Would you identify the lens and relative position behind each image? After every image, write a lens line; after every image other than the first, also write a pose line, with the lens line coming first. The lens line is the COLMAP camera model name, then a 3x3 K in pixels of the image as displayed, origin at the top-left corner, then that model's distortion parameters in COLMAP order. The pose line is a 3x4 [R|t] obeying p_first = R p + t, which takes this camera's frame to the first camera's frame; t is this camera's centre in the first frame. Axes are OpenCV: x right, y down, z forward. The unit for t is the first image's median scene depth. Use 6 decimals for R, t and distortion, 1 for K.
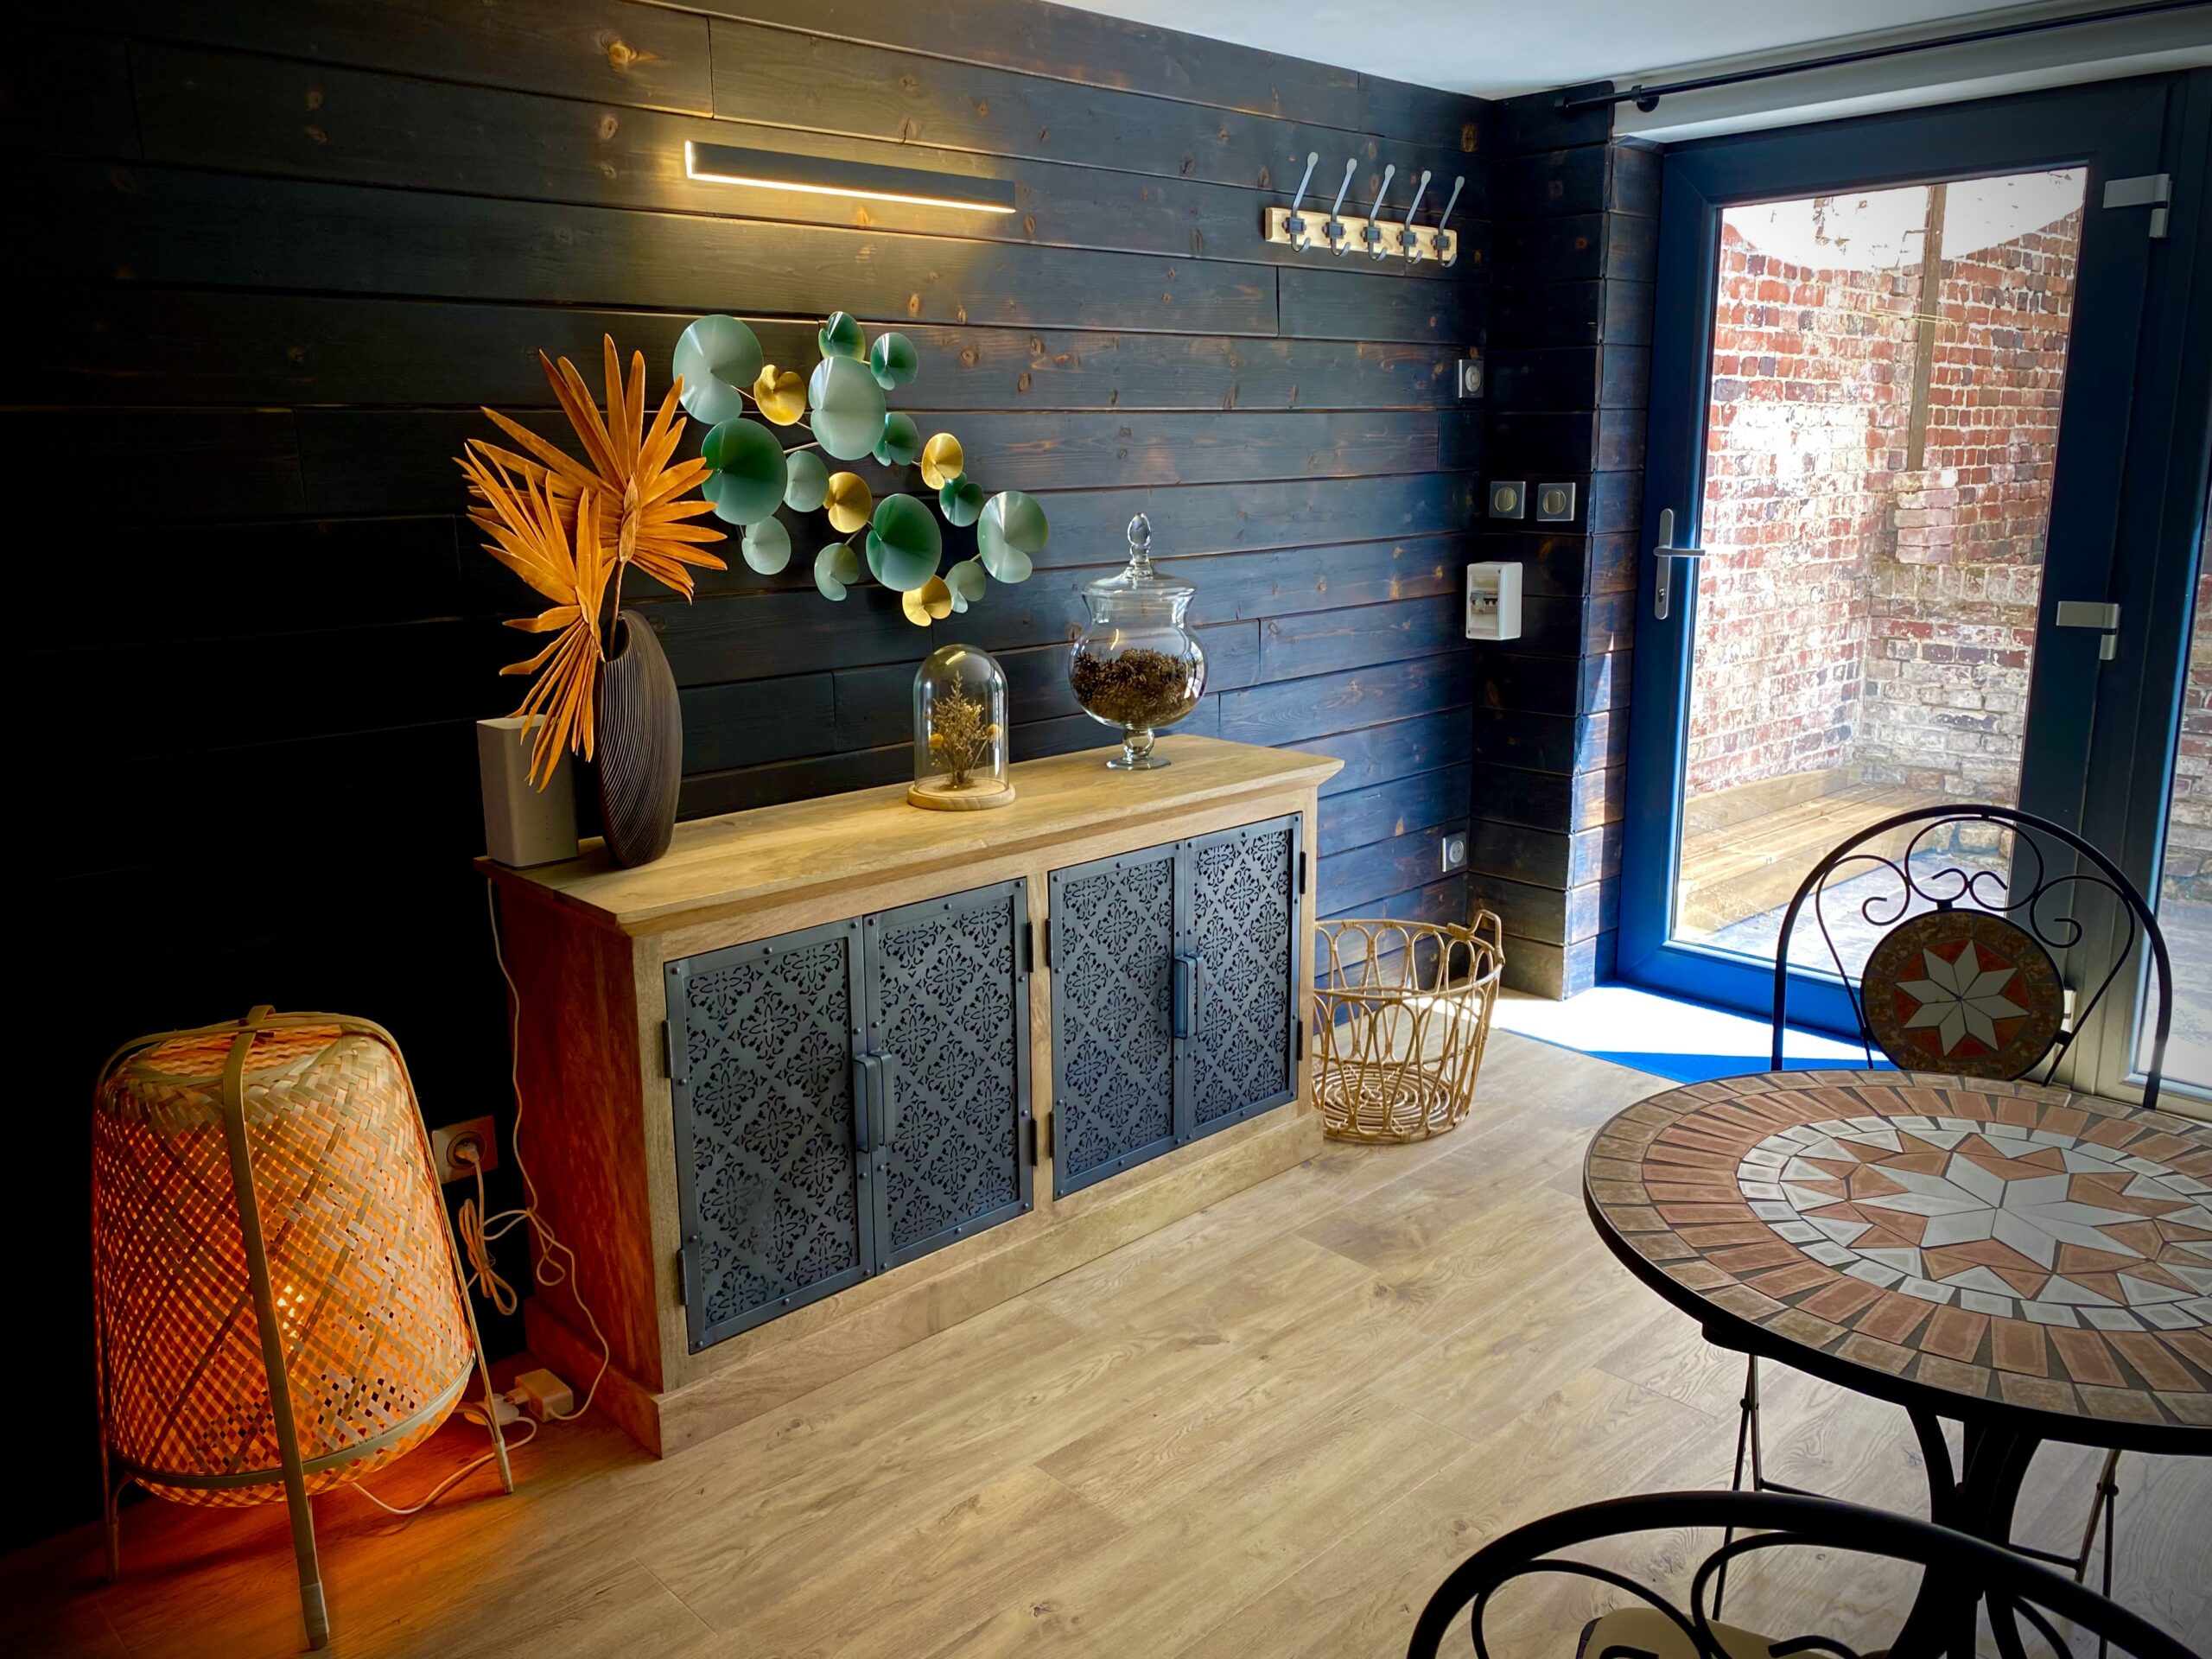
lens RADIAL K [[1698.4, 0, 1099.8], [0, 1698.4, 819.6], [0, 0, 1]] dist [0.062676, -0.053184]
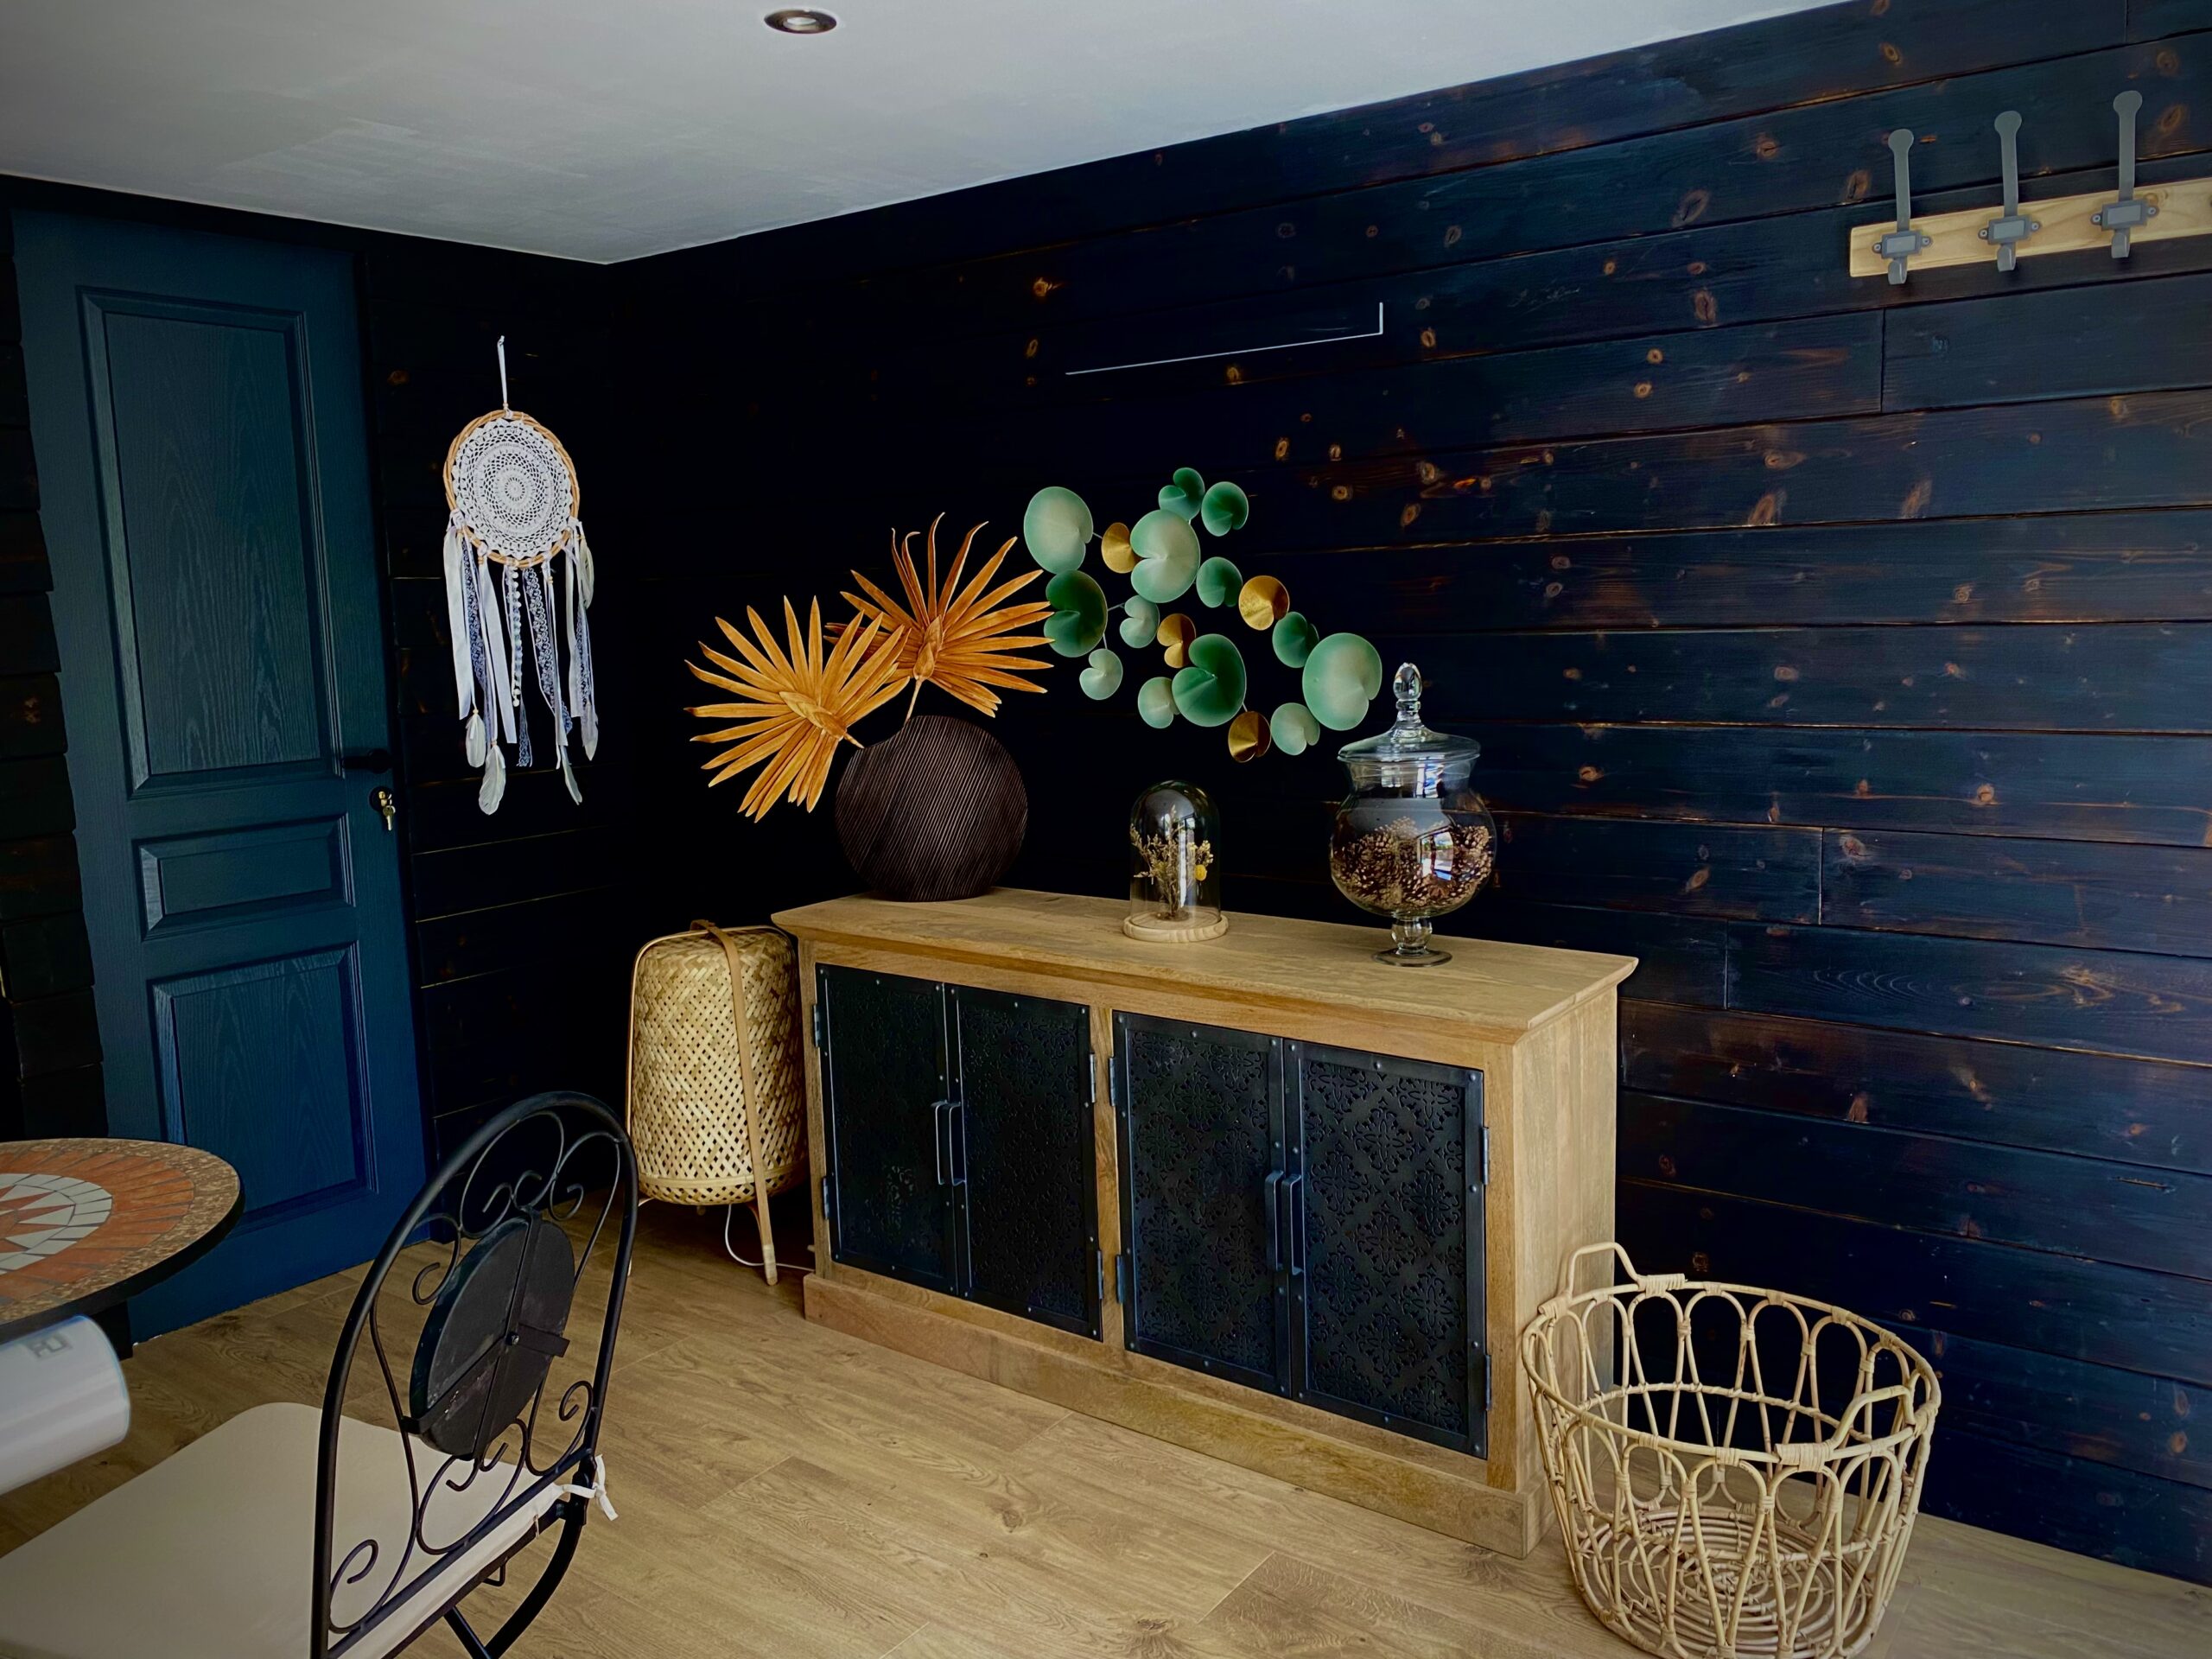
lens RADIAL K [[1698.4, 0, 1100.1], [0, 1698.4, 831.5], [0, 0, 1]] dist [0.062676, -0.053184]
pose [[0.166108, 0.151106, -0.974461, 0.984327], [-0.185557, 0.975327, 0.119610, -0.203494], [0.968492, 0.160950, 0.190049, 0.830437]]
